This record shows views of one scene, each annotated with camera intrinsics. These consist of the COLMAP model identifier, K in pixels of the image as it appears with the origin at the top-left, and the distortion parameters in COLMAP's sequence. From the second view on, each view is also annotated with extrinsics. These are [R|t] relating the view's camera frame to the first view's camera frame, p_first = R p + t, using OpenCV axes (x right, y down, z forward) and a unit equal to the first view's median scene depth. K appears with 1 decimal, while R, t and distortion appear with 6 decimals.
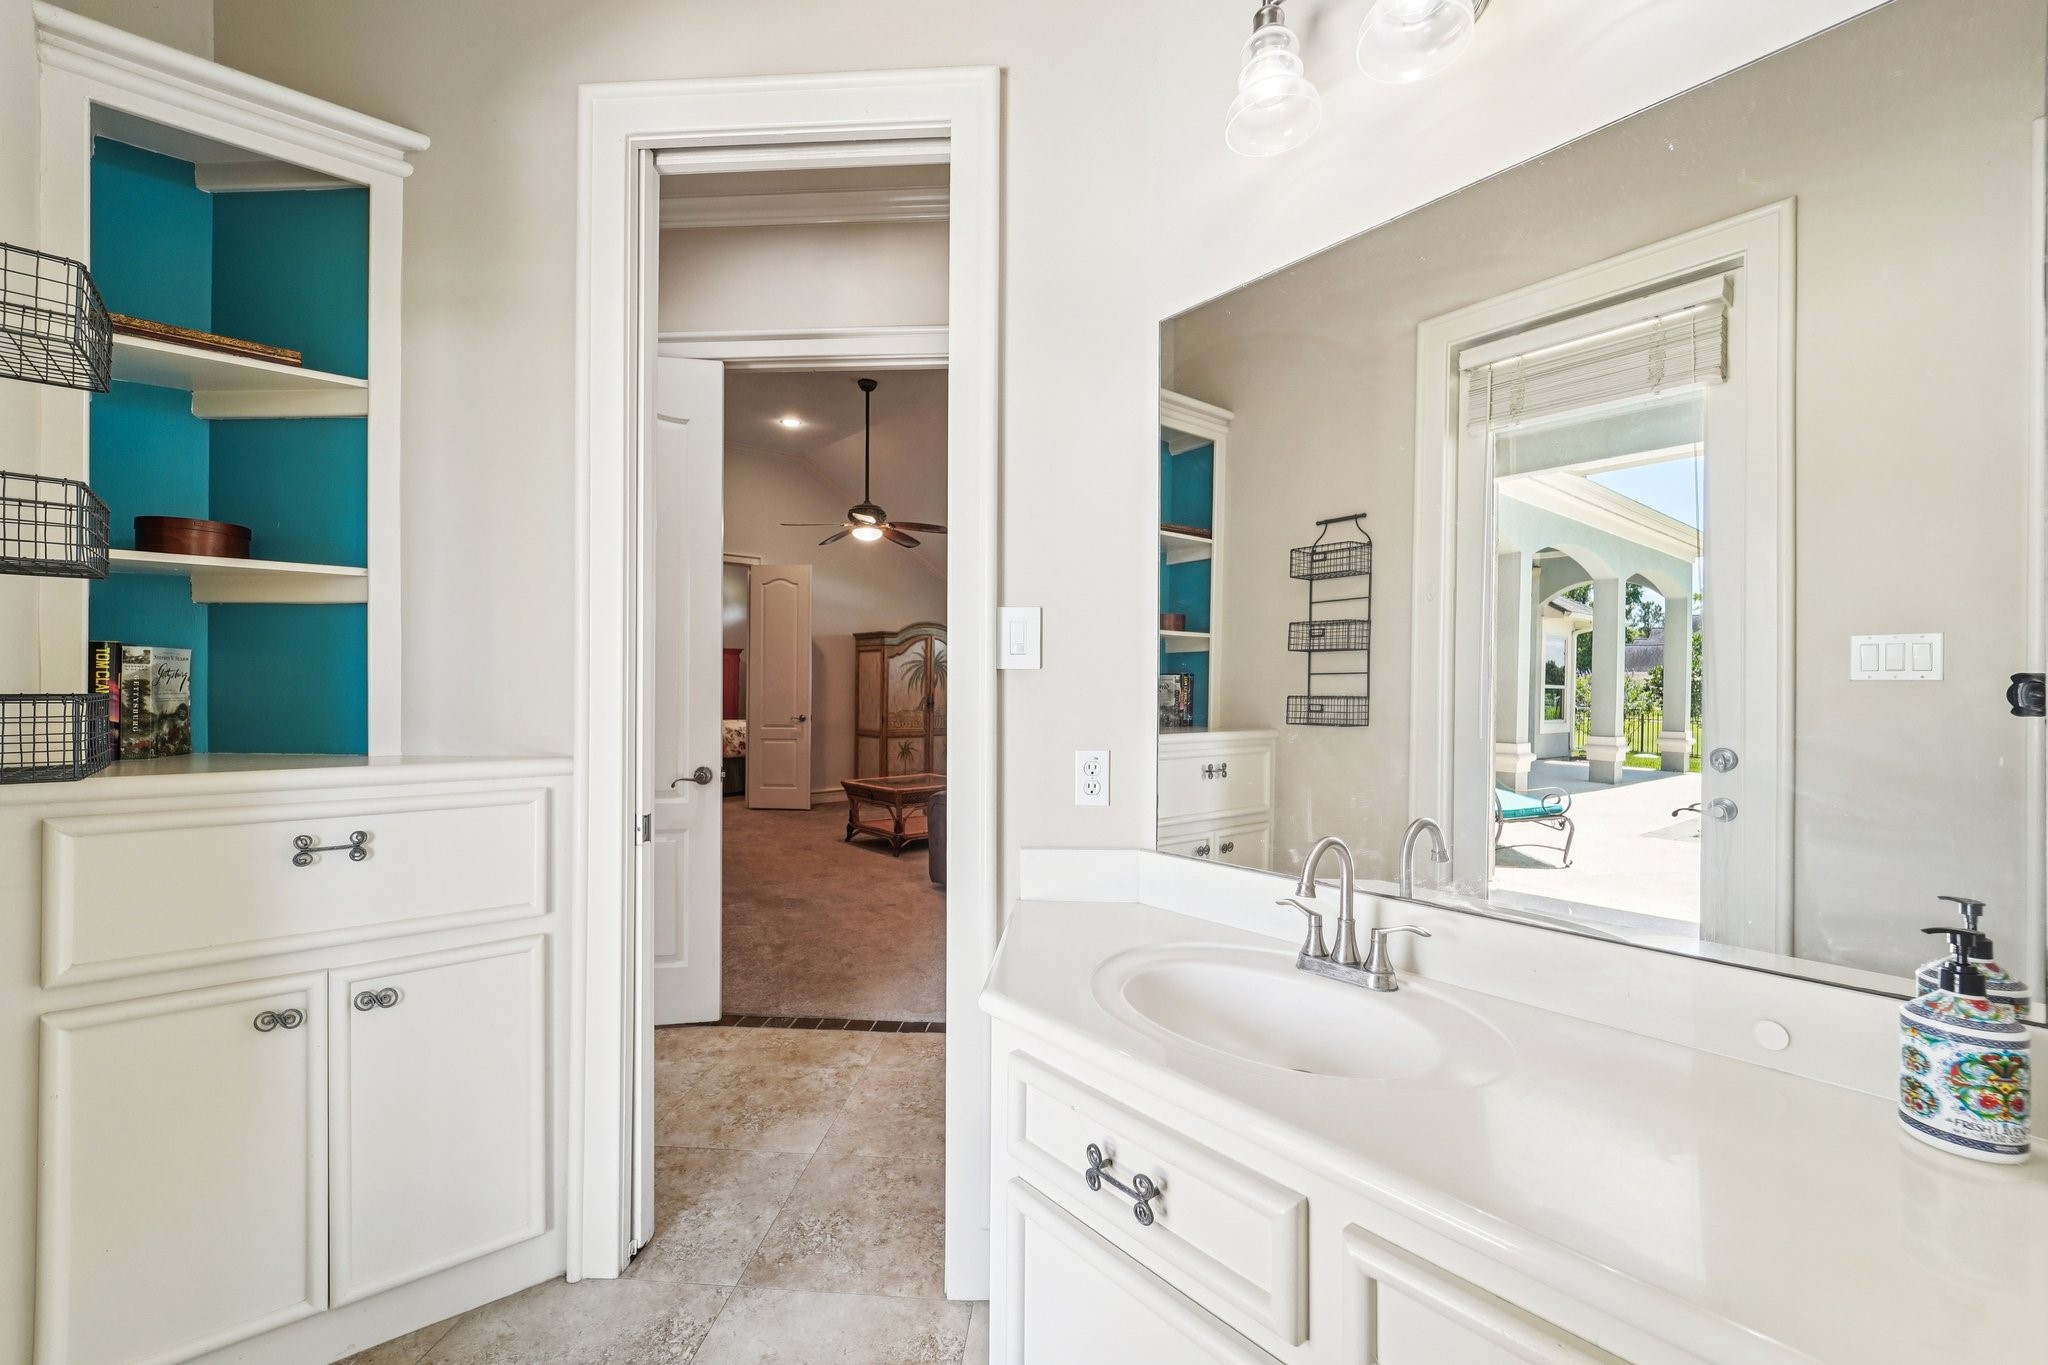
lens RADIAL K [[842.9, 0, 1020.1], [0, 842.9, 685.3], [0, 0, 1]] dist [-0.009505, 0.001730]
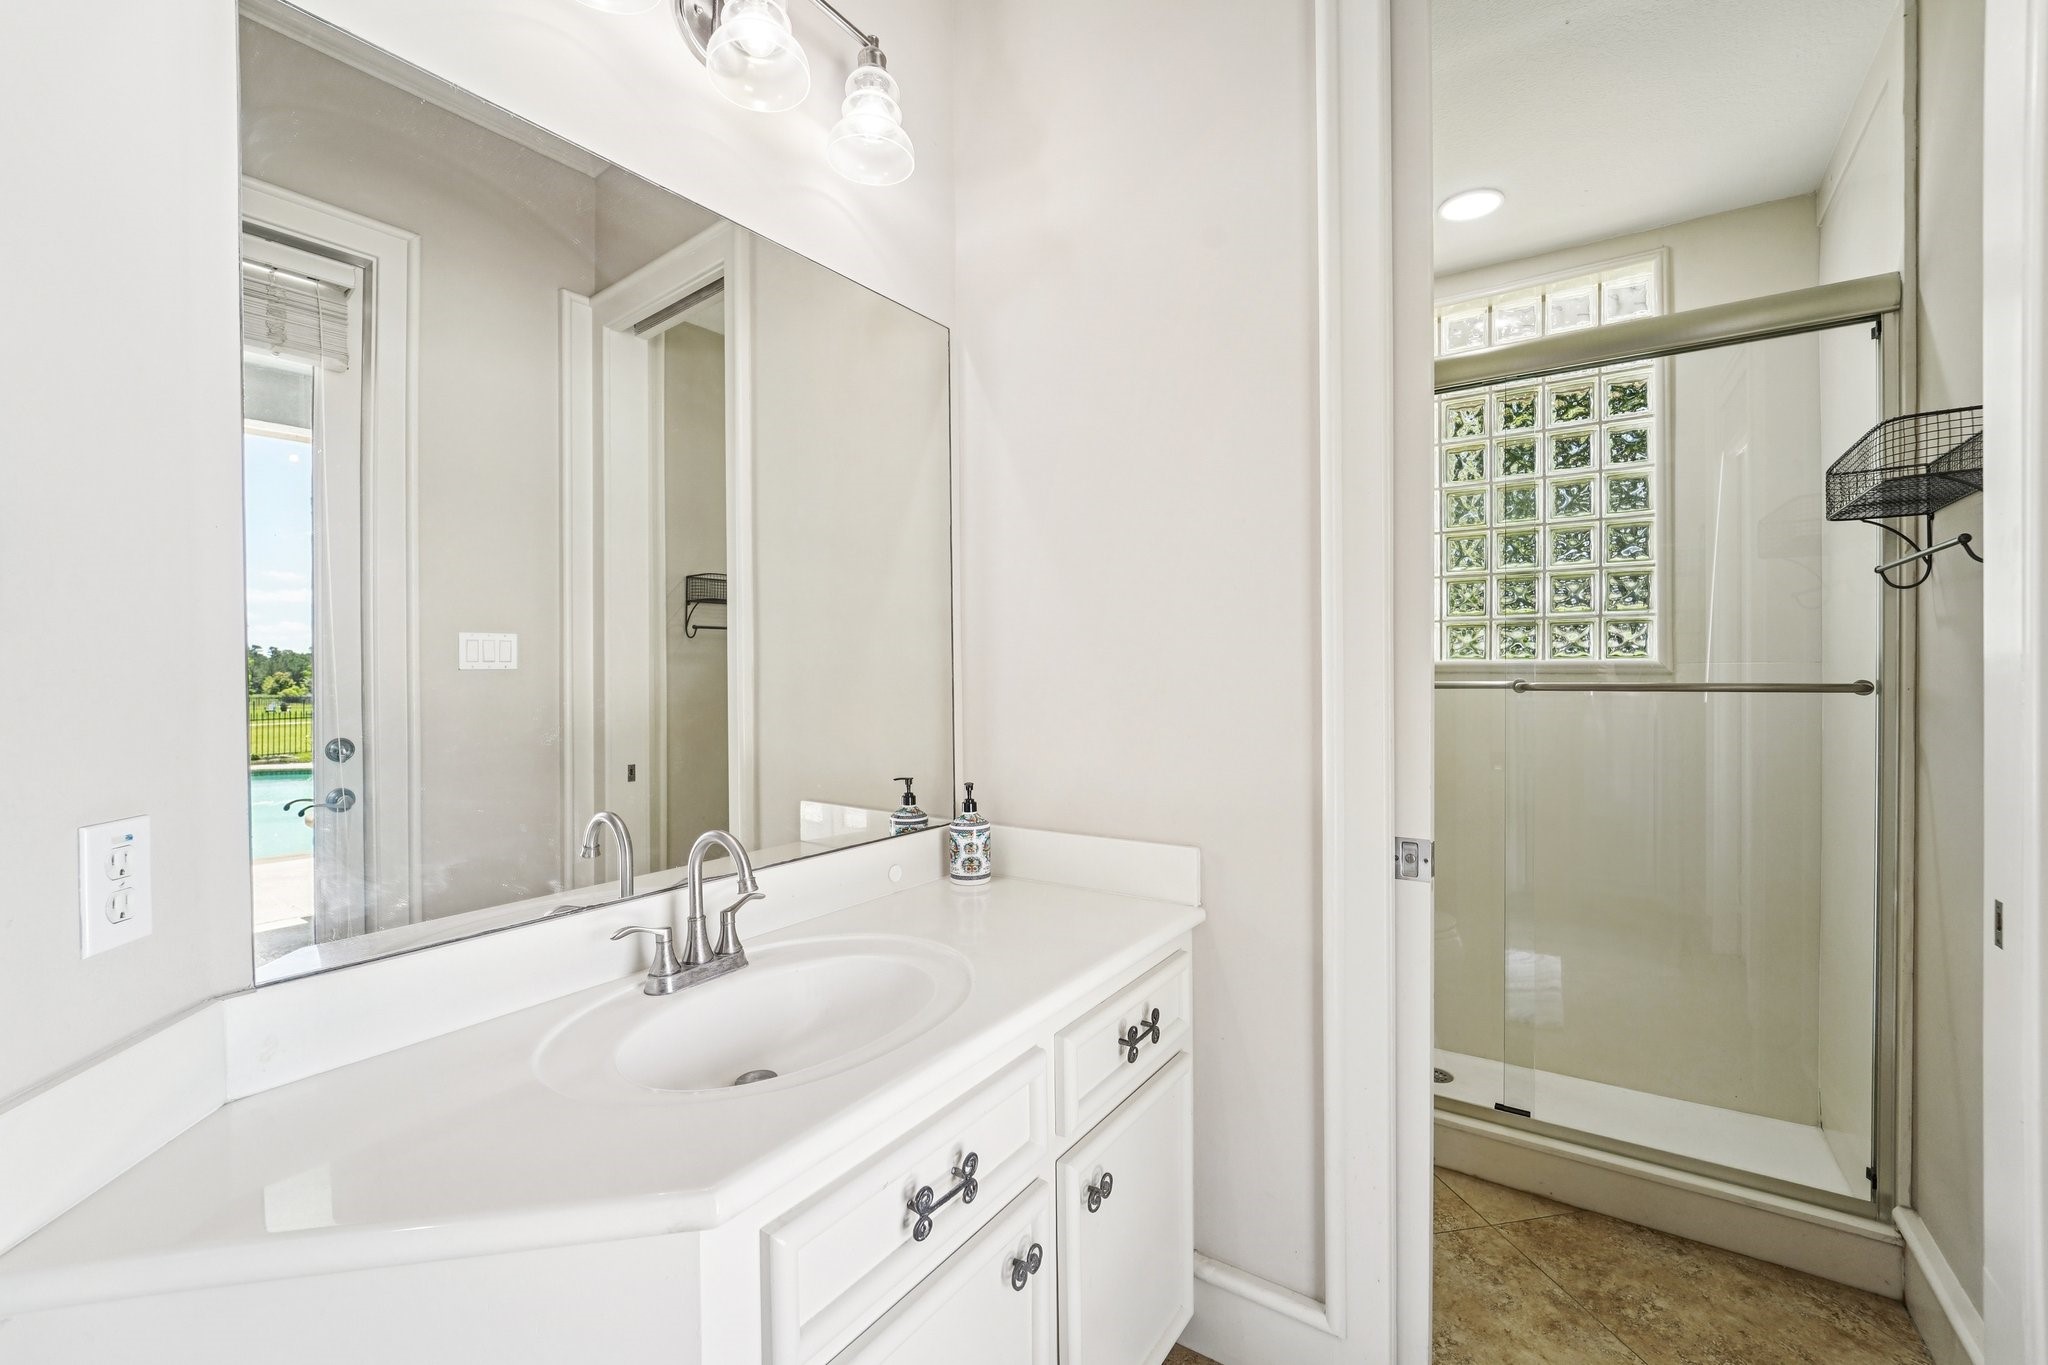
lens RADIAL K [[842.9, 0, 1021.1], [0, 842.9, 679.1], [0, 0, 1]] dist [-0.009505, 0.001730]
pose [[-0.259792, -0.010134, 0.965611, -0.400867], [0.003146, 0.999931, 0.011340, -0.003302], [-0.965659, 0.005984, -0.259742, 0.555366]]
